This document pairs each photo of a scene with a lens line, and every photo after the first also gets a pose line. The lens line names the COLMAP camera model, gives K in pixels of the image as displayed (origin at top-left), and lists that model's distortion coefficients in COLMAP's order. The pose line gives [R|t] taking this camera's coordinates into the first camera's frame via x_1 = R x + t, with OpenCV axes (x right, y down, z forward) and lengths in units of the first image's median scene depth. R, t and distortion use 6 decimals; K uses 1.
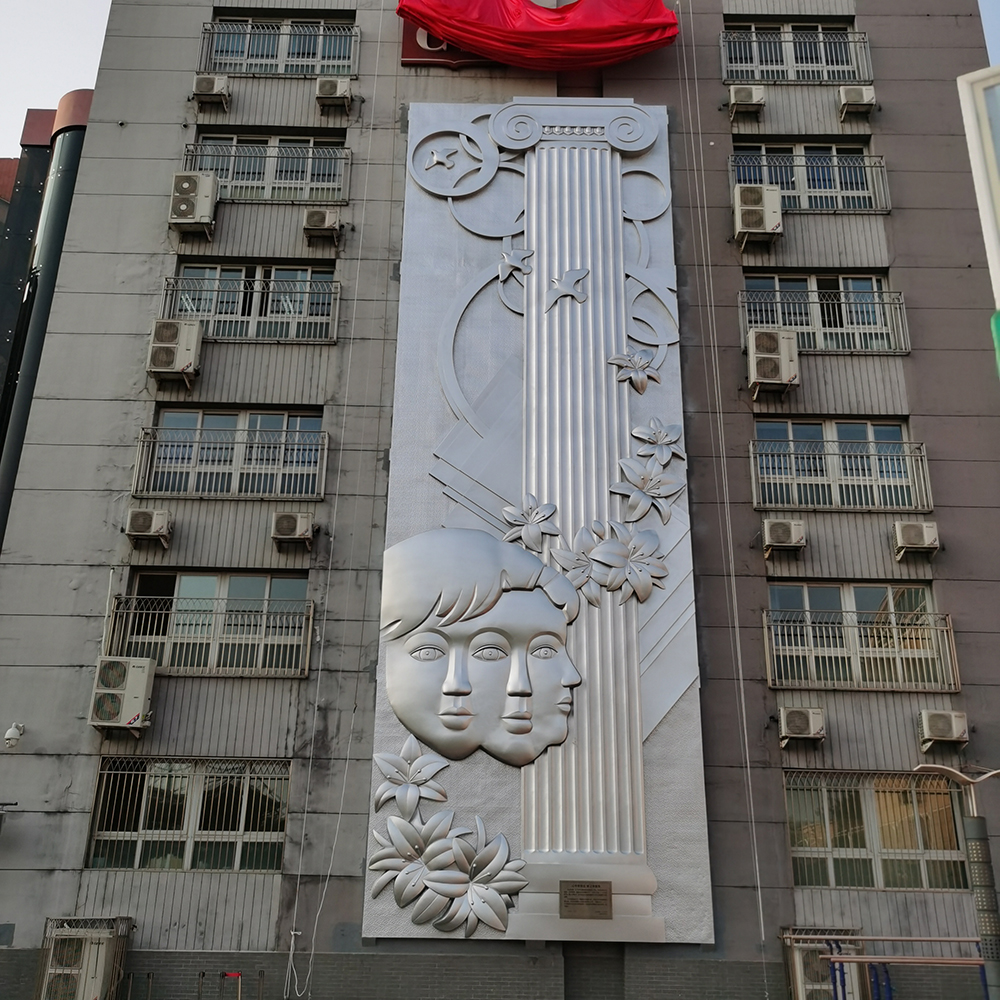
lens RADIAL K [[1036.3, 0, 499.3], [0, 1036.3, 496.1], [0, 0, 1]] dist [0.020621, 0.000000]
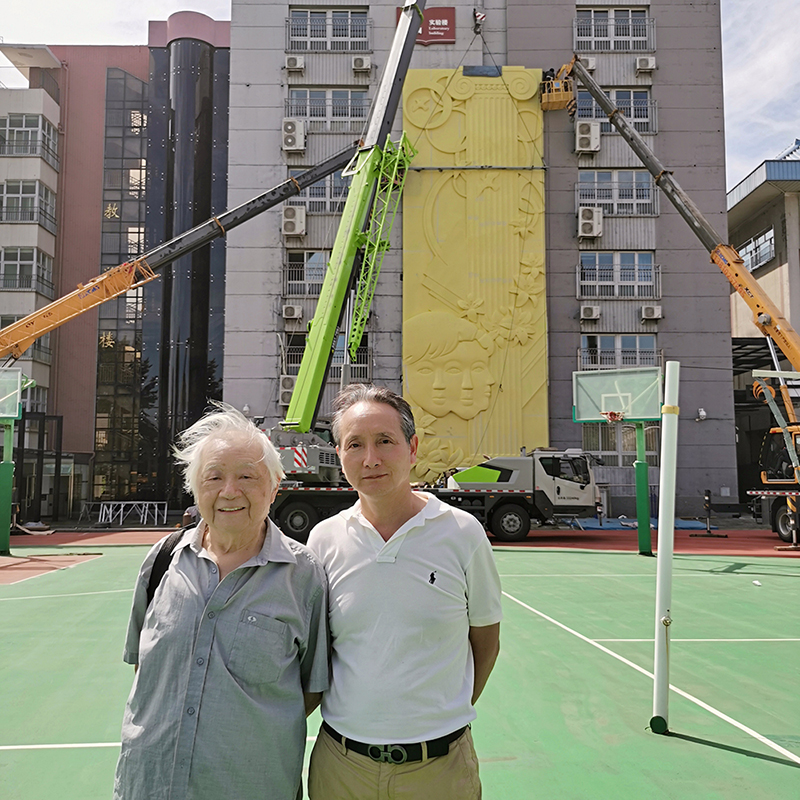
lens RADIAL K [[829.0, 0, 400.1], [0, 829.0, 399.1], [0, 0, 1]] dist [0.020621, 0.000000]
pose [[0.999844, -0.015514, 0.008491, -0.137930], [0.012537, 0.960367, 0.278455, -0.280412], [-0.012474, -0.278305, 0.960412, -0.706830]]
